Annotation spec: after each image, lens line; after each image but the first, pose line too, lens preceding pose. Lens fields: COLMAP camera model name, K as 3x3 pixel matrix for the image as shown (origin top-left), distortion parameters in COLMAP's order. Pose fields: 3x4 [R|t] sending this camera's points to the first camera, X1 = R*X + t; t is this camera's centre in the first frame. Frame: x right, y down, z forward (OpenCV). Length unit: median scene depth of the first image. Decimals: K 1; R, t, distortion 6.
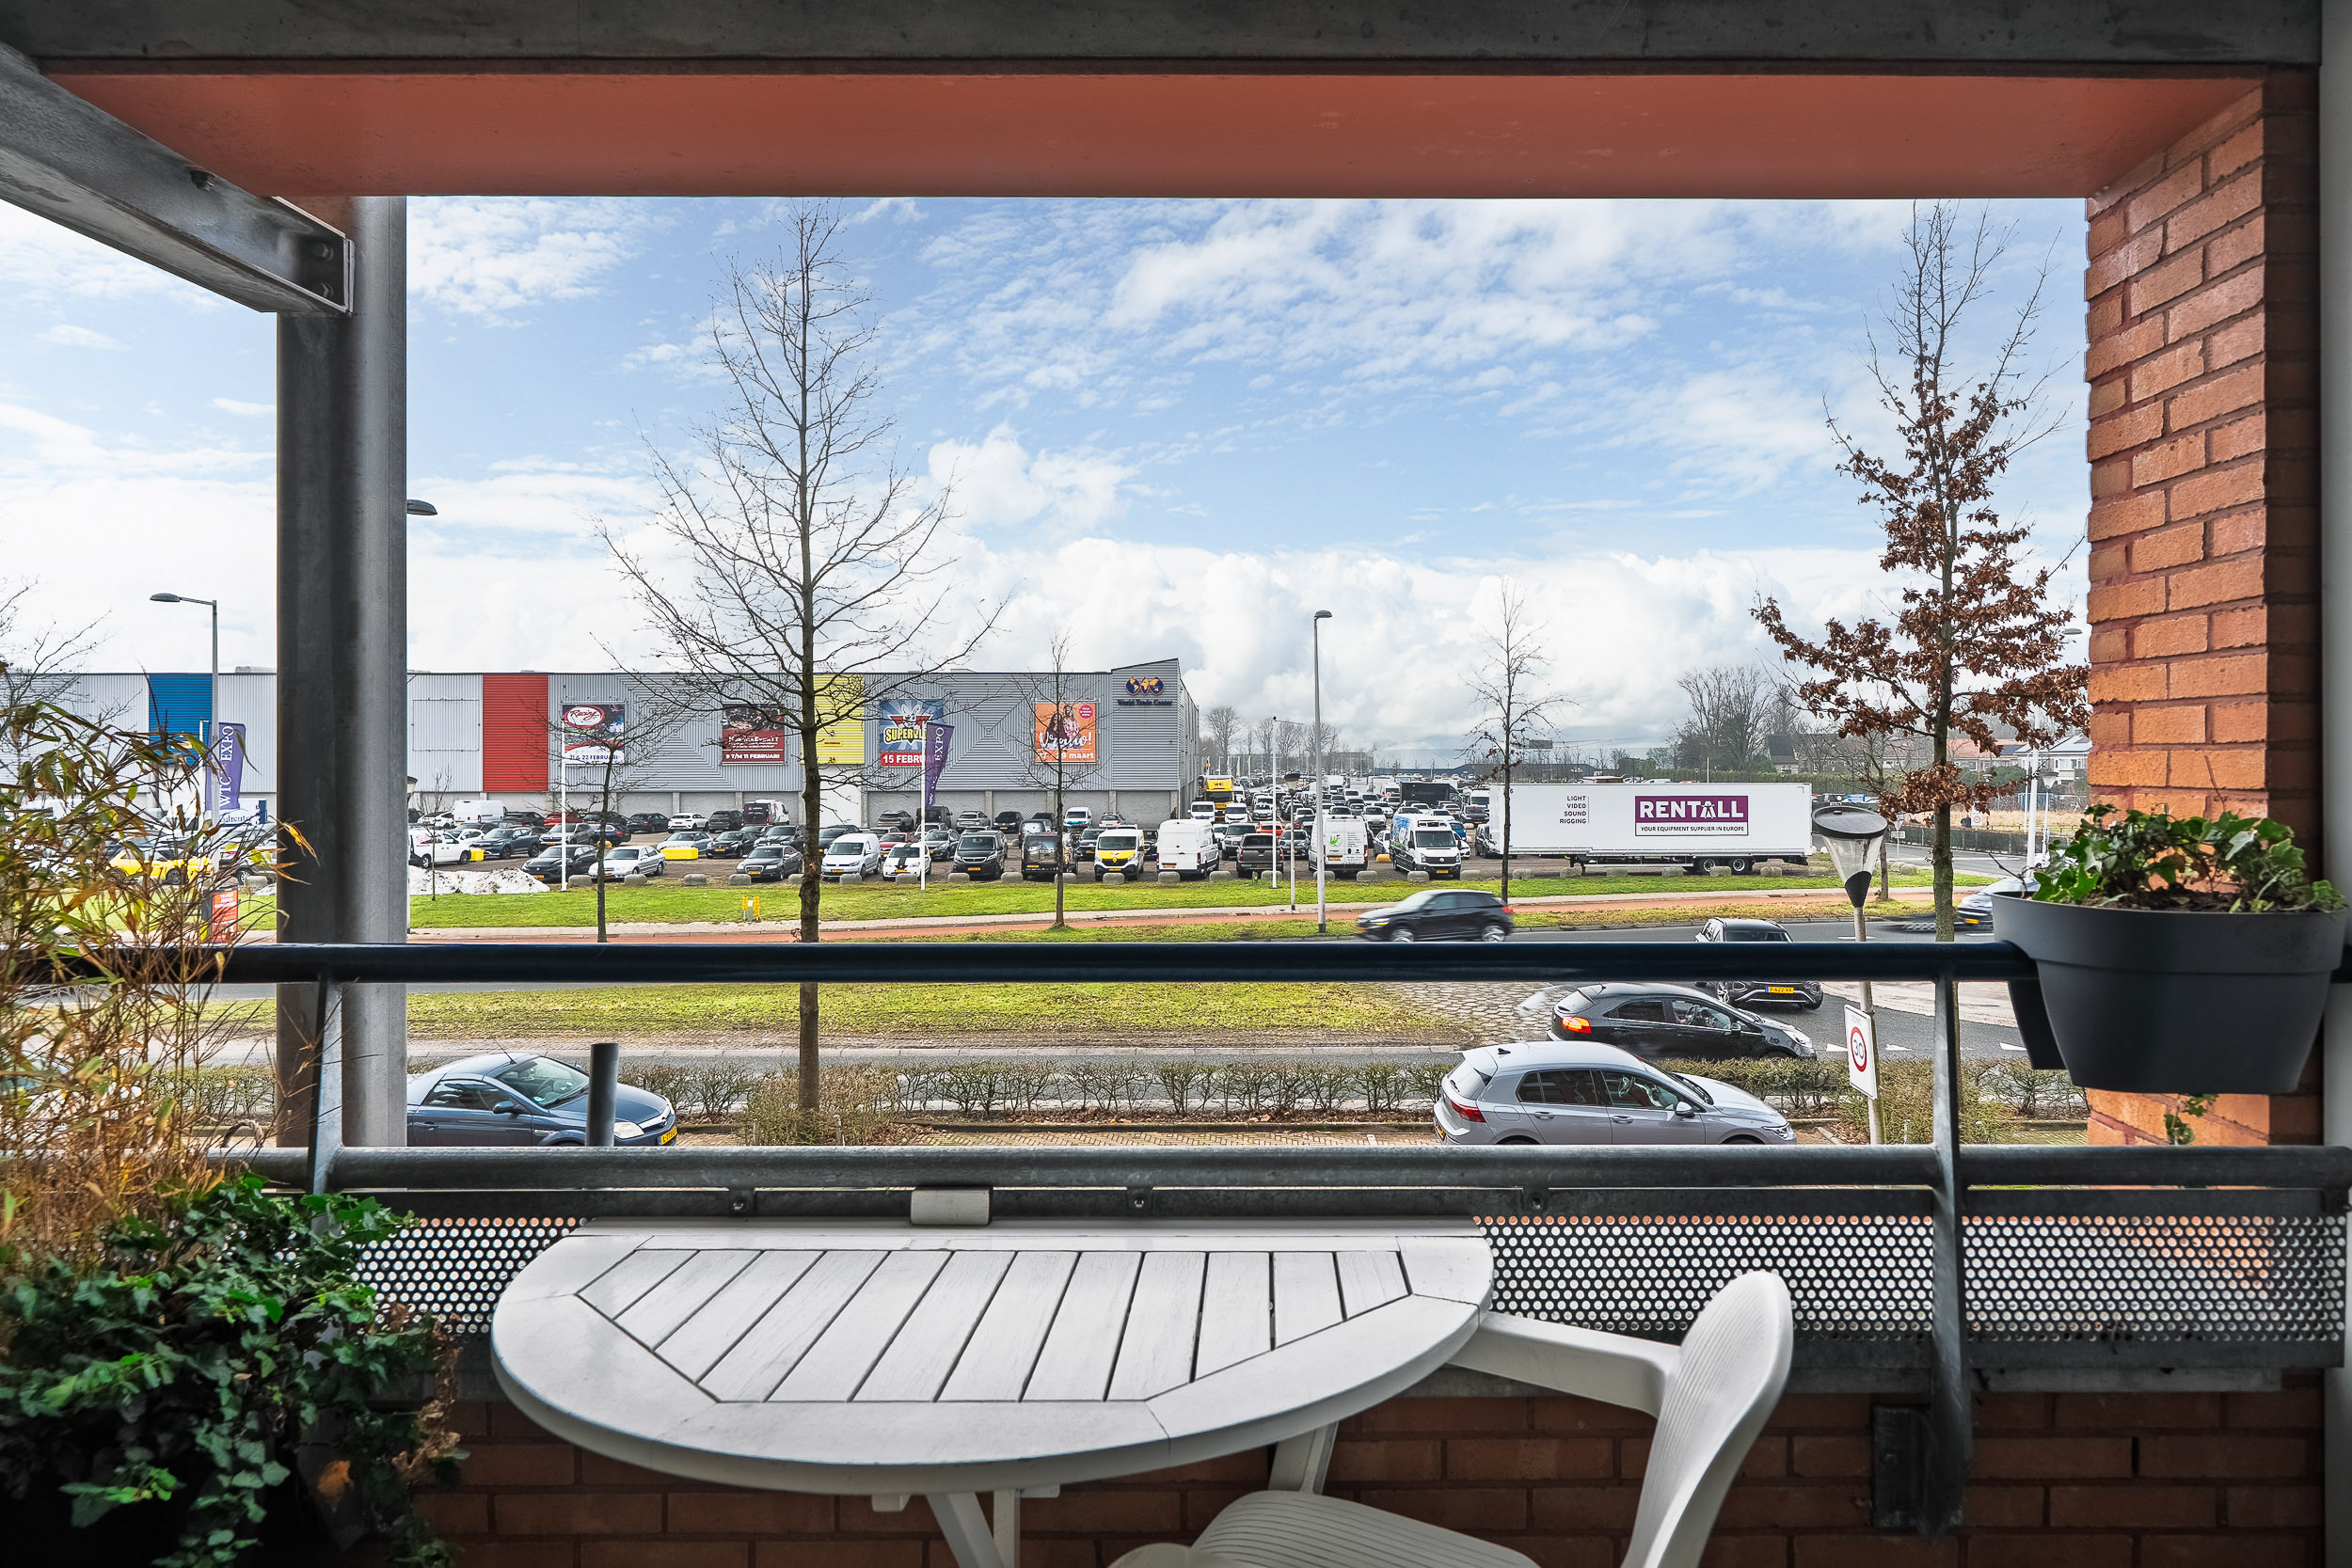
lens RADIAL K [[1286.6, 0, 1170.4], [0, 1286.6, 768.2], [0, 0, 1]] dist [-0.010424, 0.001812]
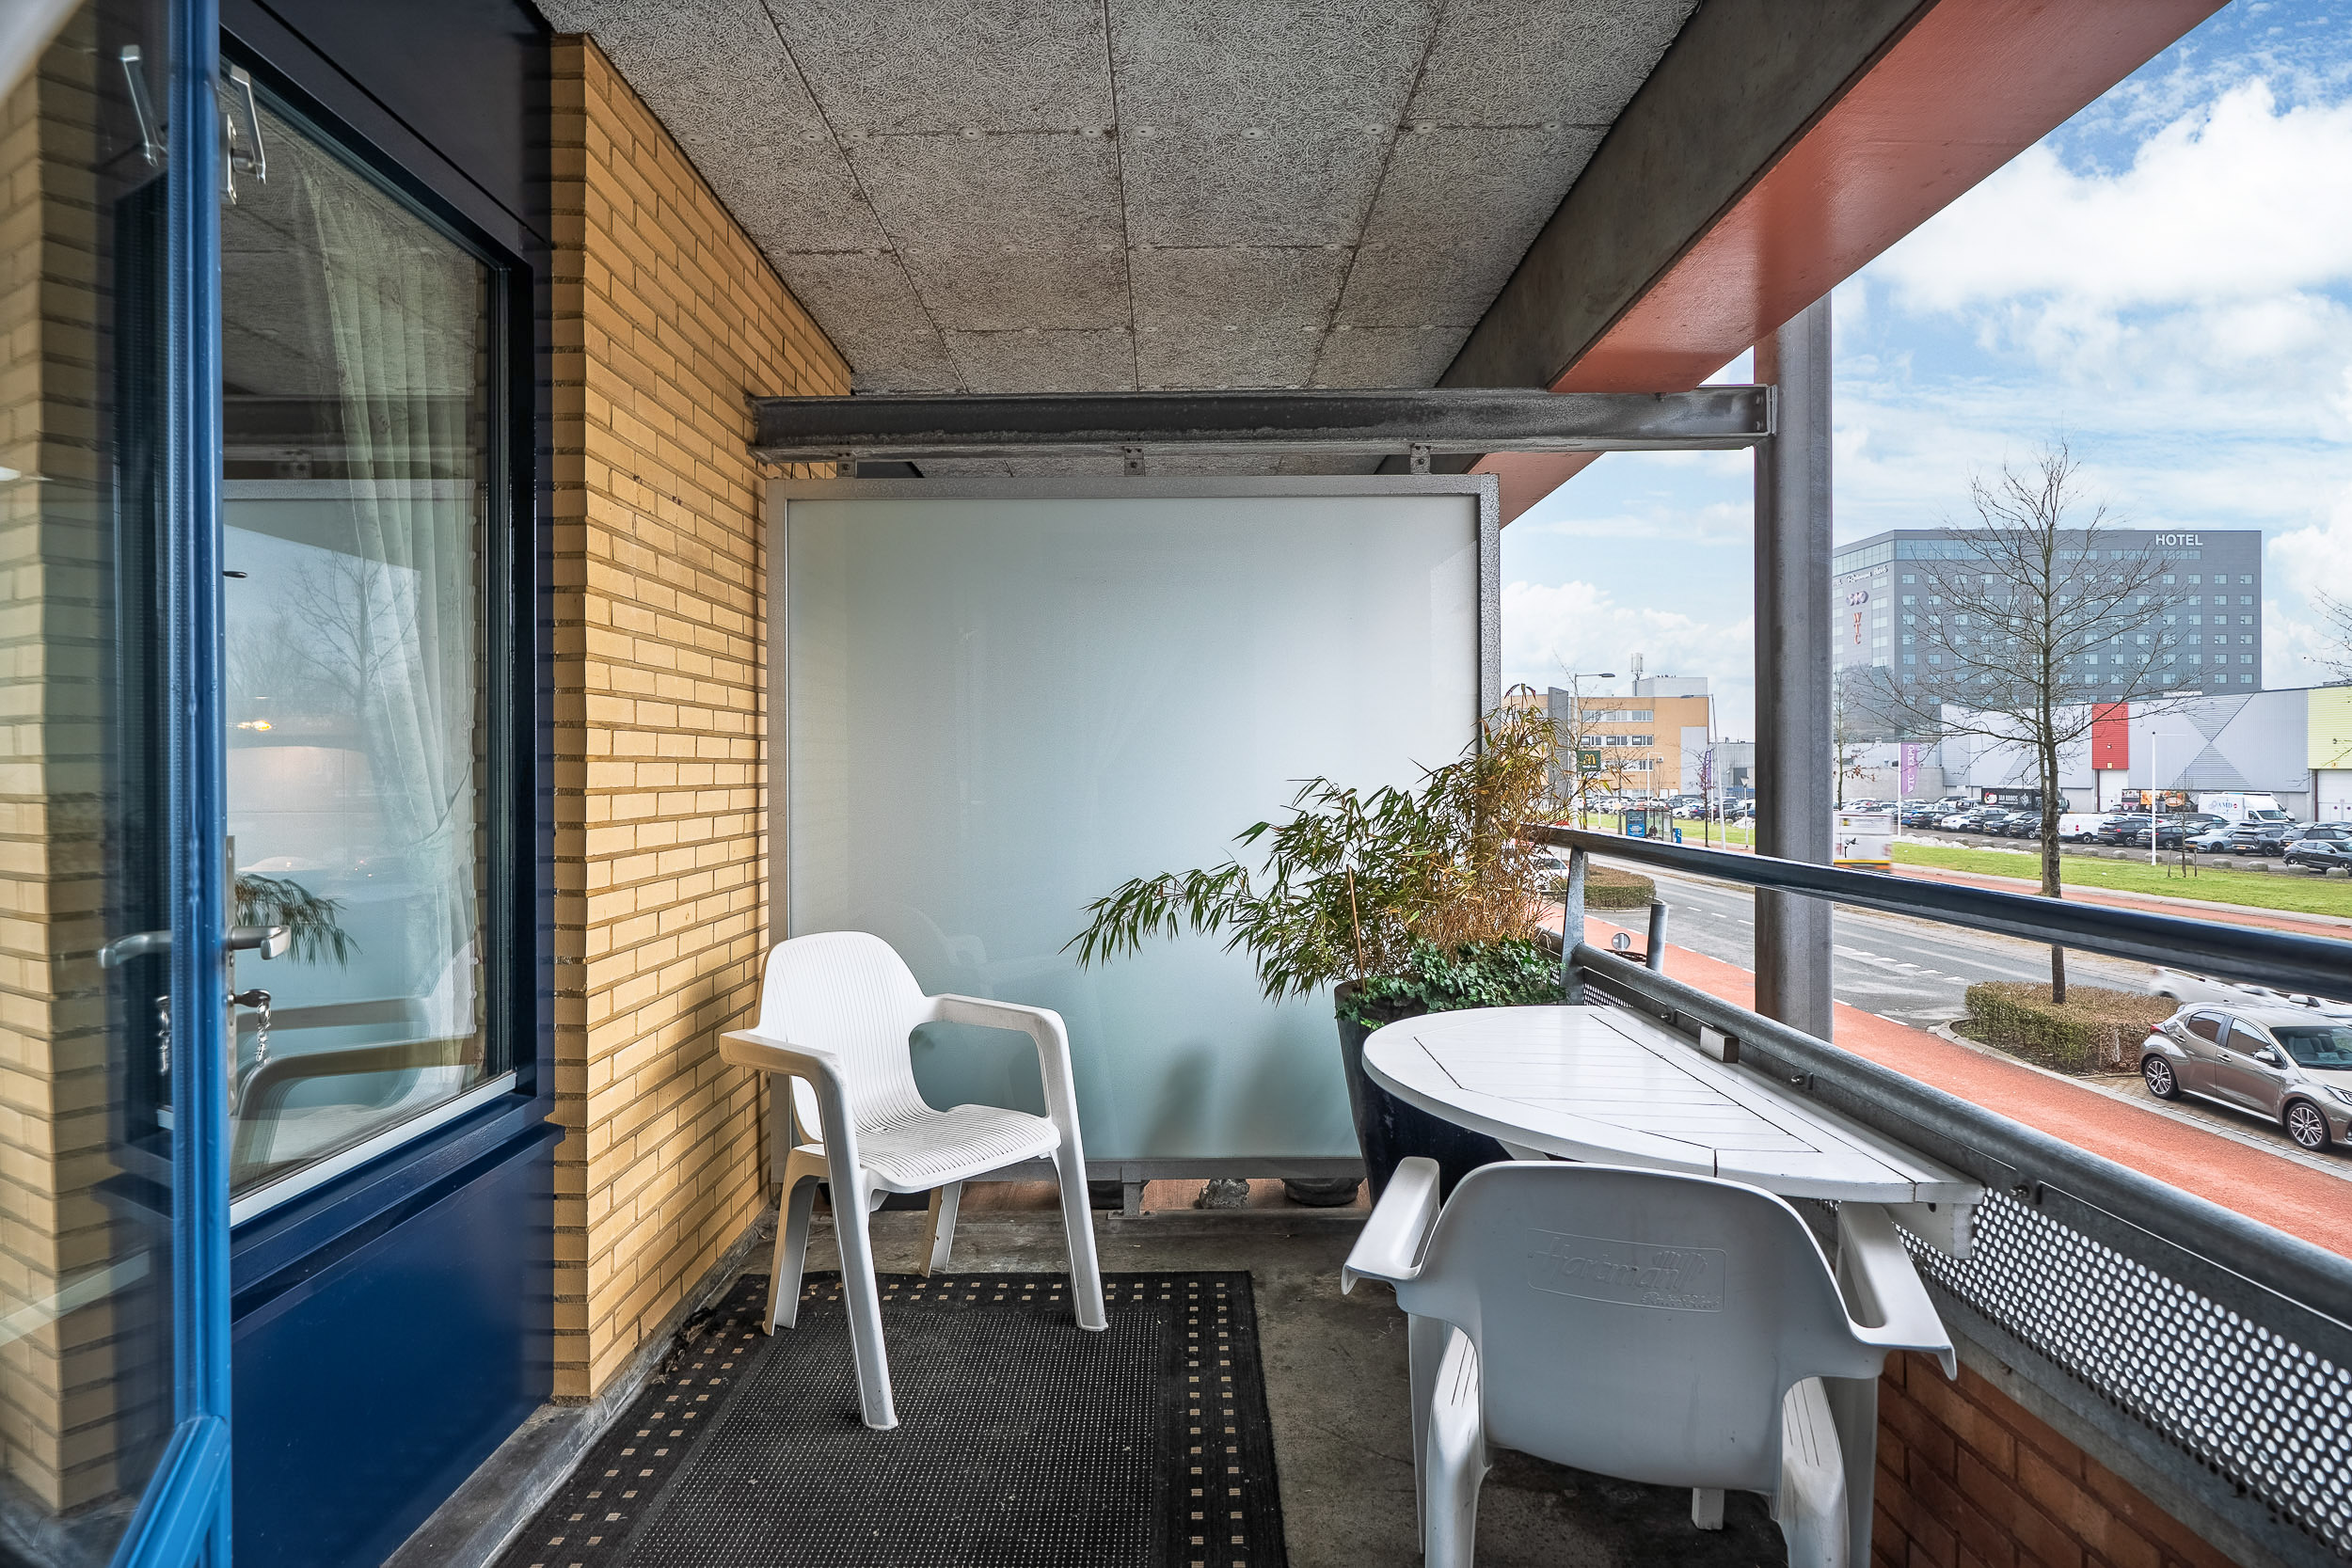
lens RADIAL K [[1286.6, 0, 1171.2], [0, 1286.6, 782.3], [0, 0, 1]] dist [-0.010424, 0.001812]
pose [[0.019604, 0.006068, -0.999789, 0.762051], [-0.006340, 0.999962, 0.005945, 0.037069], [0.999788, 0.006222, 0.019642, 0.260885]]
